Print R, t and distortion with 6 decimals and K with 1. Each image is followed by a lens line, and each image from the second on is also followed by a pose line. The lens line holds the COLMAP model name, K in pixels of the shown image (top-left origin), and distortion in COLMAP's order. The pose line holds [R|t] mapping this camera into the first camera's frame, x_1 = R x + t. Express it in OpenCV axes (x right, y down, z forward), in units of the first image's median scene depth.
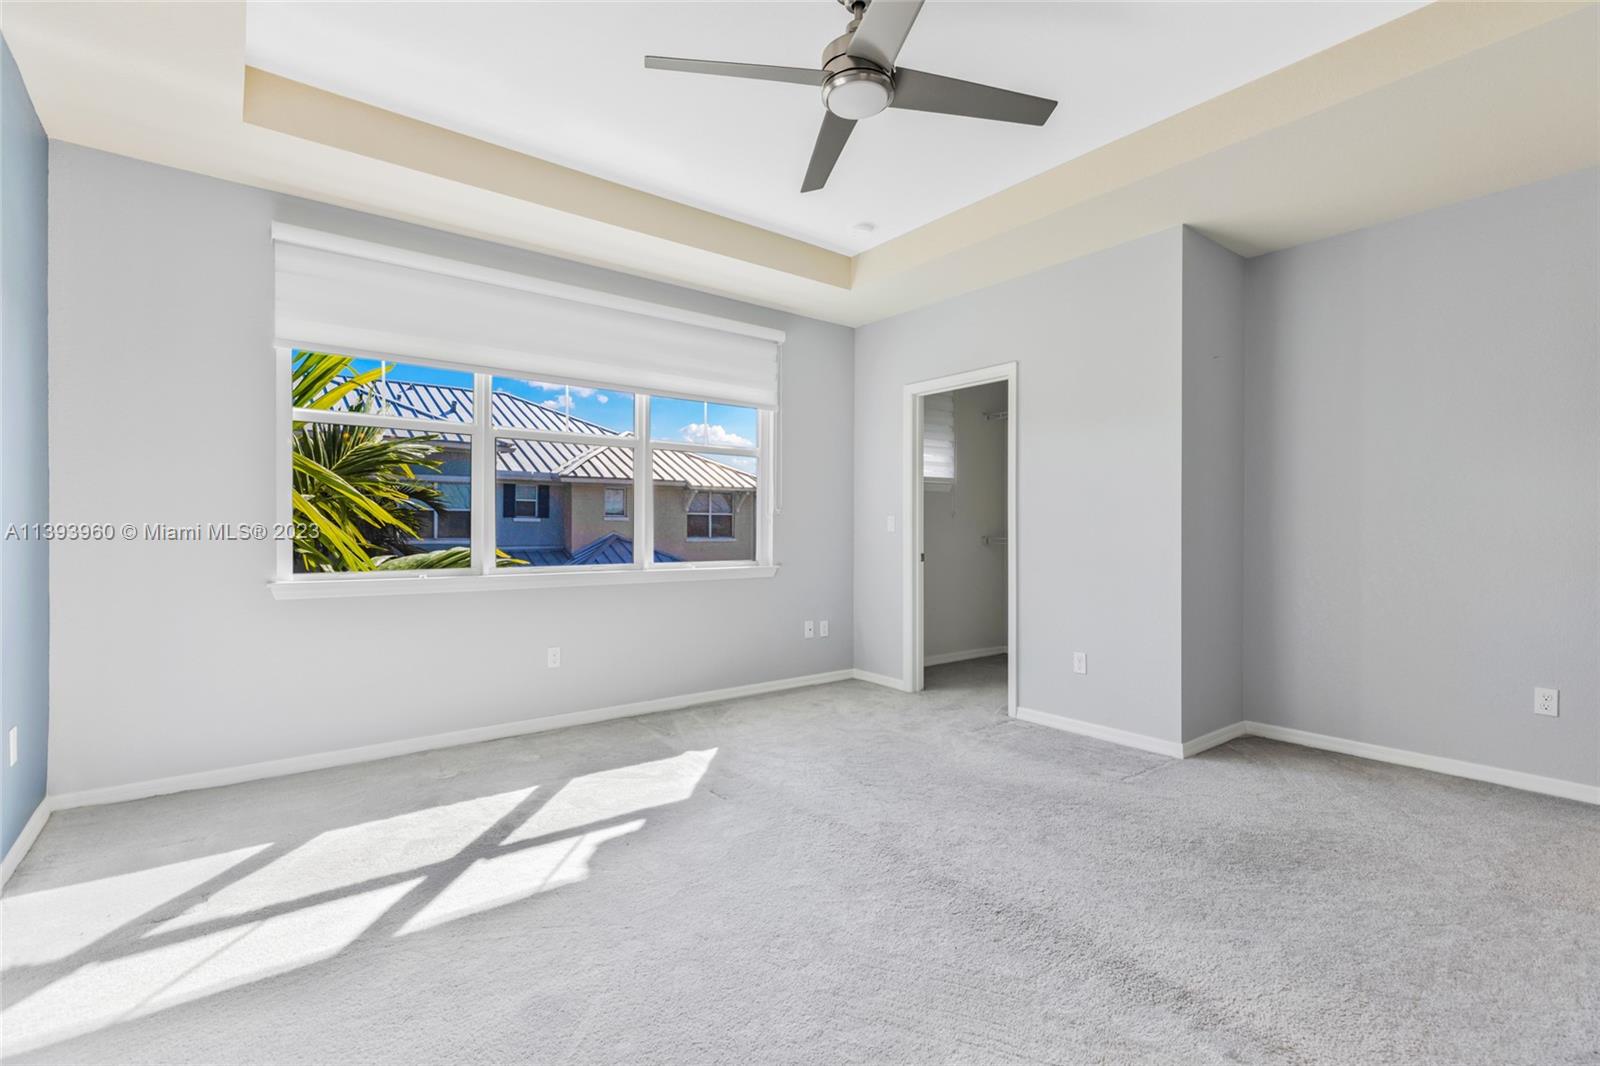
lens RADIAL K [[711.3, 0, 792.1], [0, 711.3, 531.1], [0, 0, 1]] dist [0.003290, 0.000228]
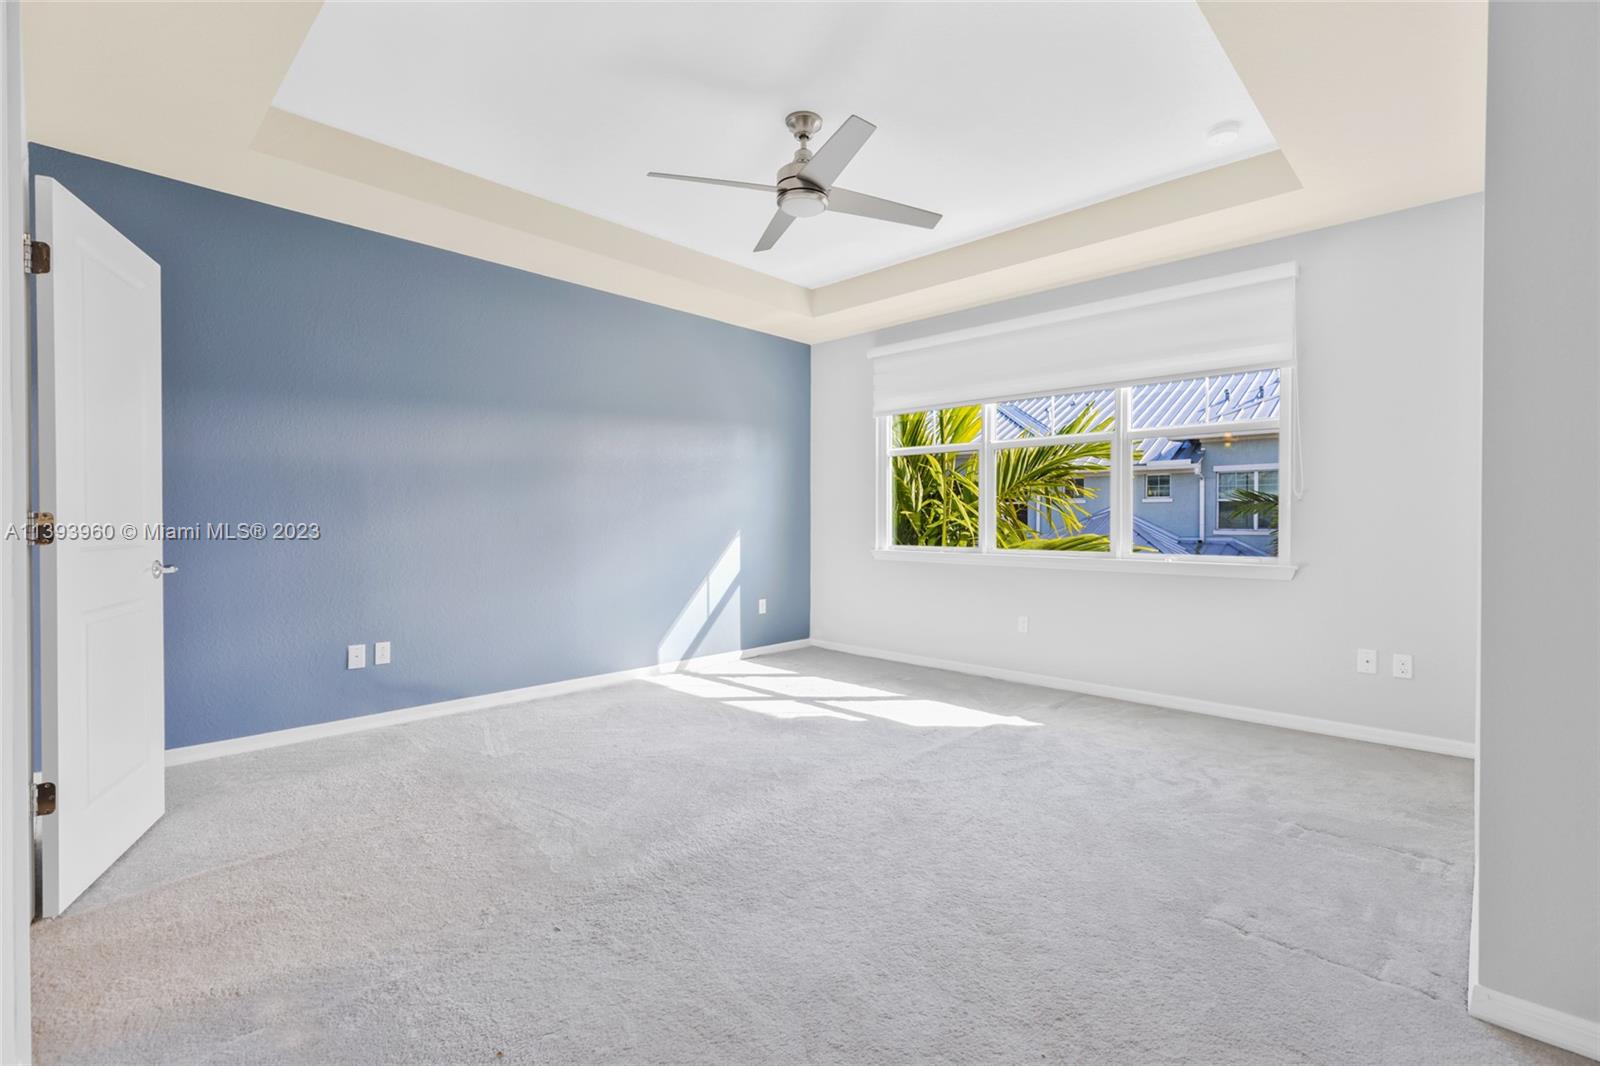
lens RADIAL K [[711.3, 0, 796.2], [0, 711.3, 526.9], [0, 0, 1]] dist [0.003290, 0.000228]
pose [[0.162741, 0.012648, -0.986588, 0.832075], [0.001698, 0.999913, 0.013099, -0.006900], [0.986667, -0.003807, 0.162705, 0.431080]]
